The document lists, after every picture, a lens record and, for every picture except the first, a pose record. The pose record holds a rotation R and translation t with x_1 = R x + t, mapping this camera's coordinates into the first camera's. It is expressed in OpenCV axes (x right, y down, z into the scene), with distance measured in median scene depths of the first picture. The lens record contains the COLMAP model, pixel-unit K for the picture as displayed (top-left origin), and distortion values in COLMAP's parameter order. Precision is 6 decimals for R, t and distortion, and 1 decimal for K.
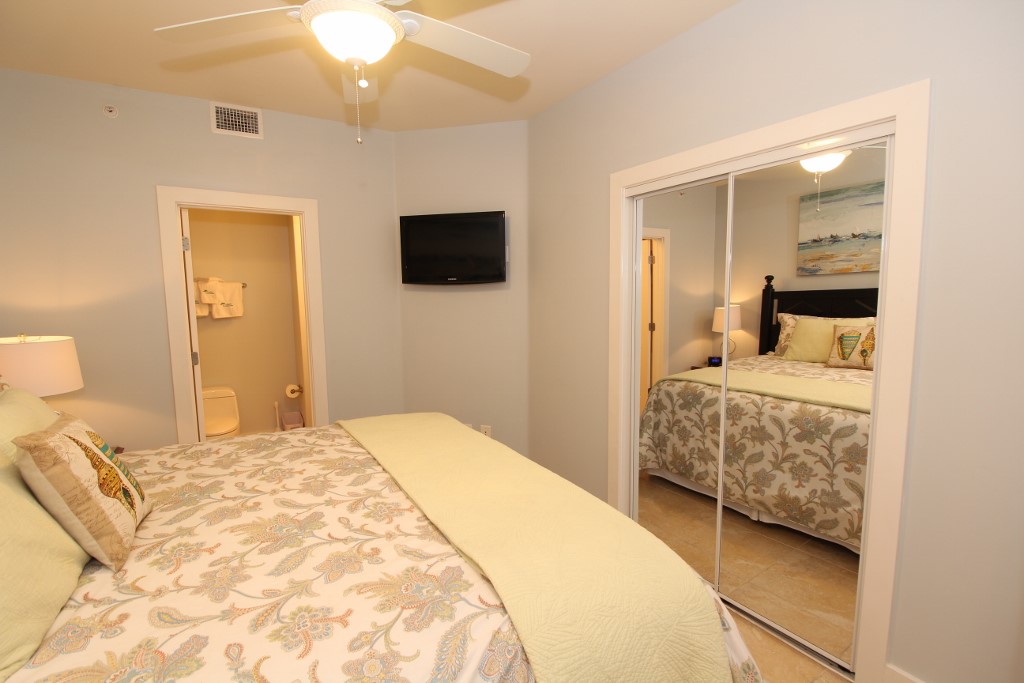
lens RADIAL K [[467.9, 0, 510.7], [0, 467.9, 339.9], [0, 0, 1]] dist [0.000813, -0.000316]
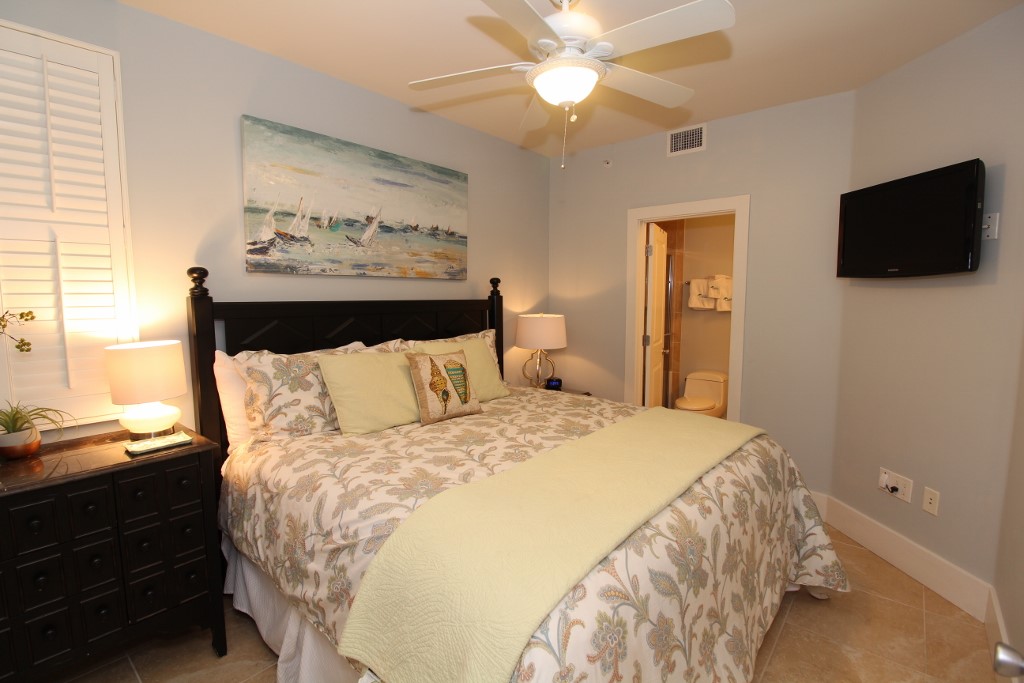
lens RADIAL K [[467.9, 0, 510.7], [0, 467.9, 339.9], [0, 0, 1]] dist [0.000813, -0.000316]
pose [[0.327413, 0.106148, -0.938900, 0.886973], [-0.095812, 0.992278, 0.078771, -0.057868], [0.940011, 0.064167, 0.335055, 0.499879]]
